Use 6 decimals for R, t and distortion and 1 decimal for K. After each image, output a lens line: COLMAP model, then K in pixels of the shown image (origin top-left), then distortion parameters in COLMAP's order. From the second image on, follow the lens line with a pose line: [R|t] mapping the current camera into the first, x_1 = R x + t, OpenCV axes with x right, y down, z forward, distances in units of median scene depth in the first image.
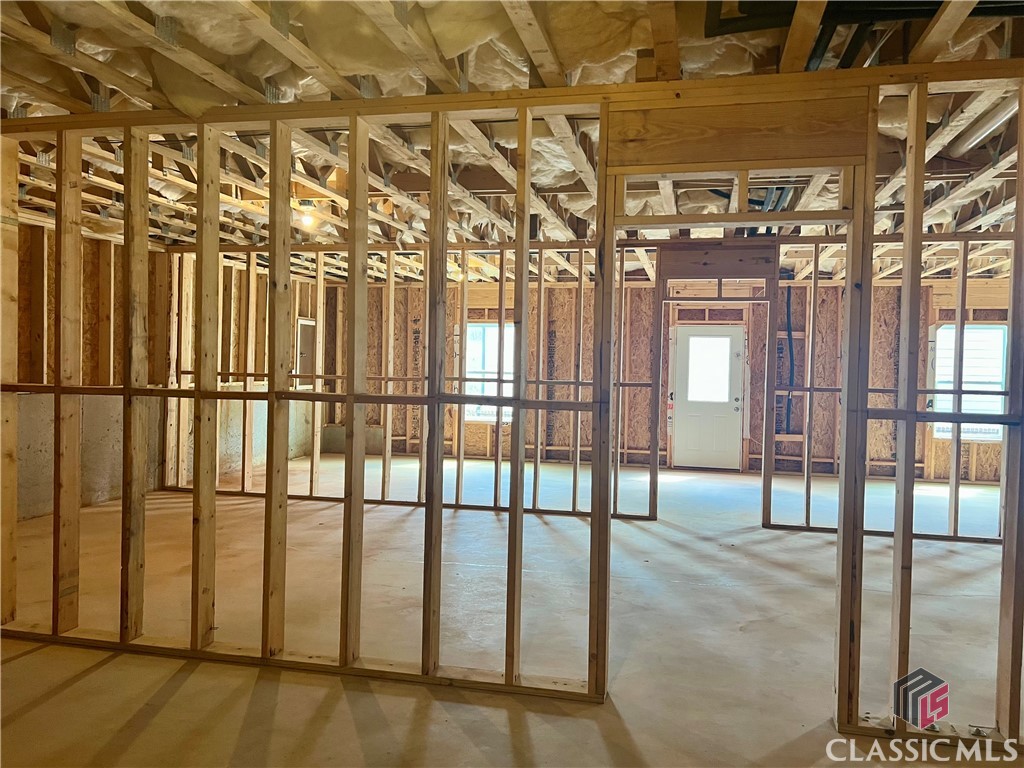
lens RADIAL K [[770.4, 0, 515.6], [0, 770.4, 385.3], [0, 0, 1]] dist [0.059072, -0.065368]
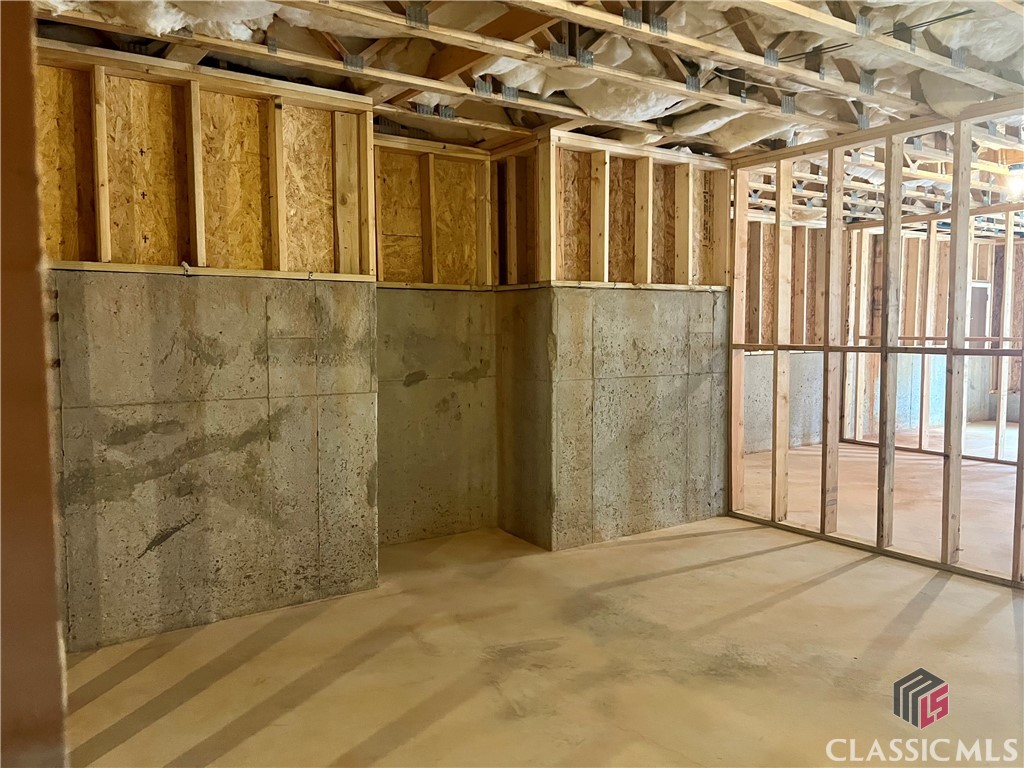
lens RADIAL K [[770.4, 0, 510.1], [0, 770.4, 375.8], [0, 0, 1]] dist [0.059072, -0.065368]
pose [[0.735163, 0.019032, -0.677623, -0.059825], [0.000168, 0.999601, 0.028258, 0.009497], [0.677890, -0.020888, 0.734867, -0.213197]]
